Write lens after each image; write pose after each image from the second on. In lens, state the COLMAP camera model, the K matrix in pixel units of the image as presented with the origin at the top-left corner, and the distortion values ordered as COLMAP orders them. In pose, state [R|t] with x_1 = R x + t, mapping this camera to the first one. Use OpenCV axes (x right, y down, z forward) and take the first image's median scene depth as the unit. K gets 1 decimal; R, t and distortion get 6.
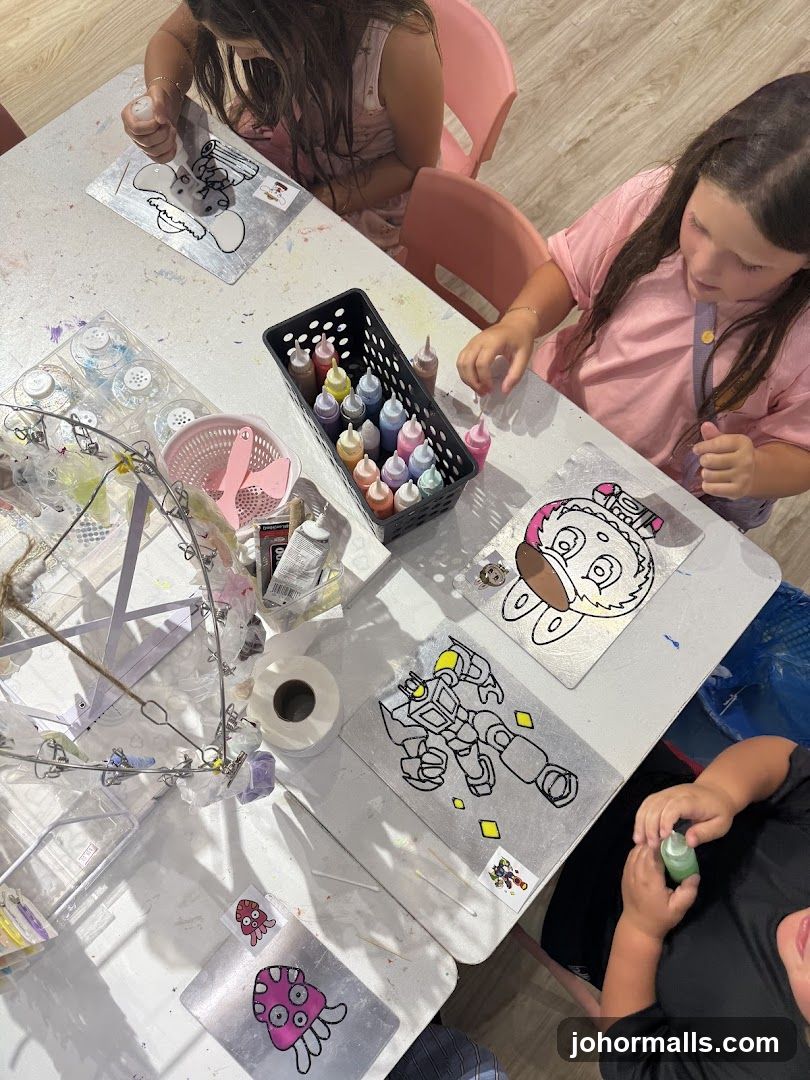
lens RADIAL K [[775.9, 0, 405.0], [0, 775.9, 540.0], [0, 0, 1]] dist [0.009150, 0.000836]
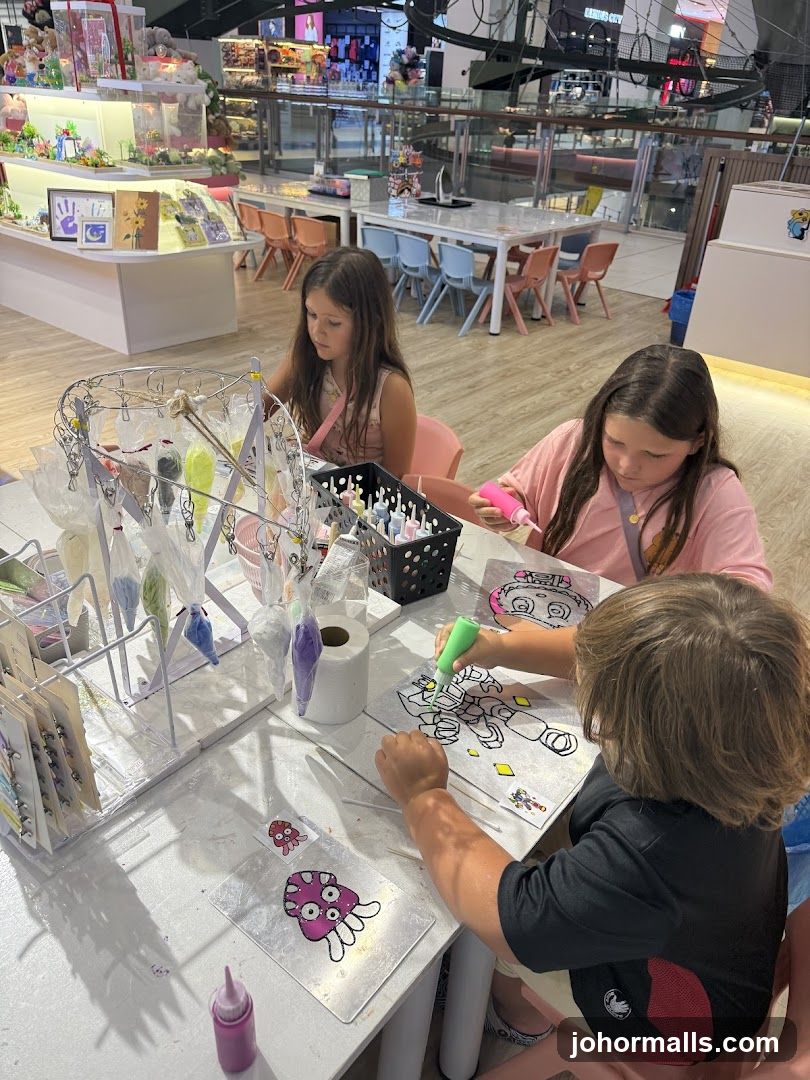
lens RADIAL K [[775.9, 0, 405.0], [0, 775.9, 540.0], [0, 0, 1]] dist [0.009150, 0.000836]
pose [[0.998347, -0.010097, 0.056576, -0.091610], [0.045385, 0.742446, -0.668367, 0.883309], [-0.035256, 0.669830, 0.741677, -0.023385]]
